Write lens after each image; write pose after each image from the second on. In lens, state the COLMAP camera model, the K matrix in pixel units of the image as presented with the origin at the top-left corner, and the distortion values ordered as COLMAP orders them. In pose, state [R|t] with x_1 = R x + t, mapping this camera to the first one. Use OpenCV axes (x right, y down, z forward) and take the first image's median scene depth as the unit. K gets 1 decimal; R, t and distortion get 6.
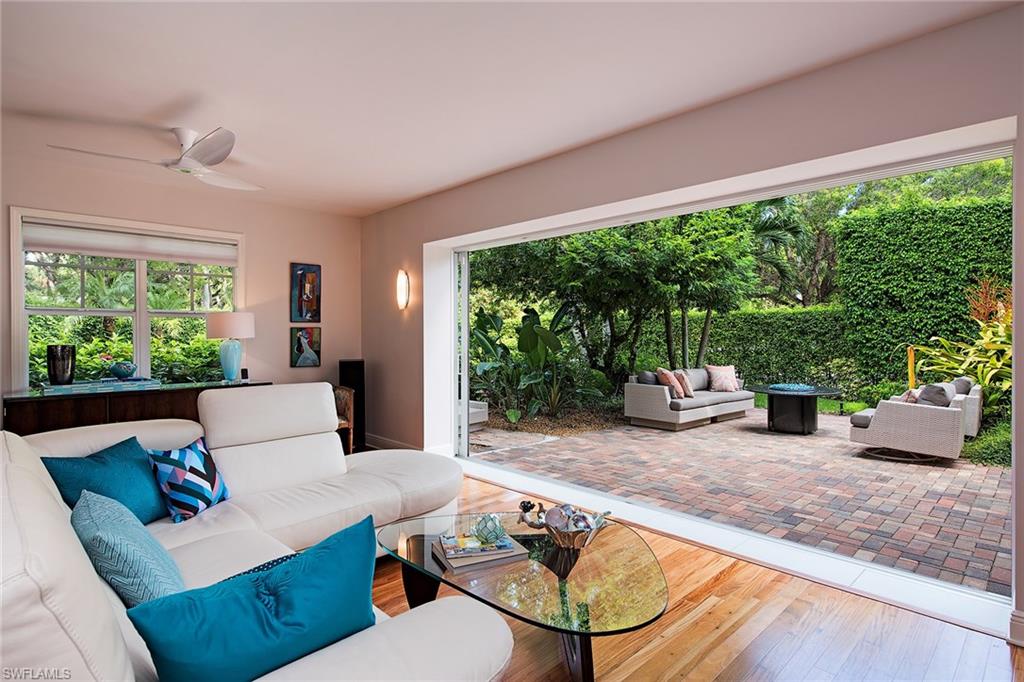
lens RADIAL K [[541.8, 0, 509.5], [0, 541.8, 338.0], [0, 0, 1]] dist [0.005593, 0.000788]
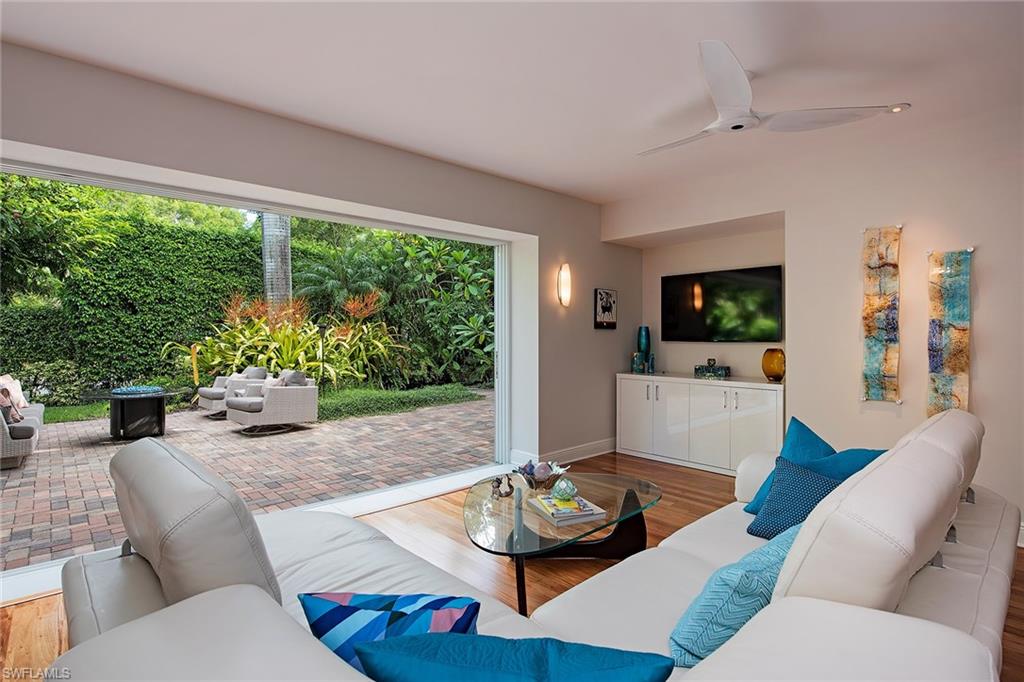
lens RADIAL K [[514.6, 0, 509.4], [0, 514.6, 338.4], [0, 0, 1]] dist [-0.009709, -0.000919]
pose [[0.017516, -0.007241, 0.999820, -0.353978], [0.008239, 0.999941, 0.007097, -0.000443], [-0.999813, 0.008113, 0.017575, 0.320281]]
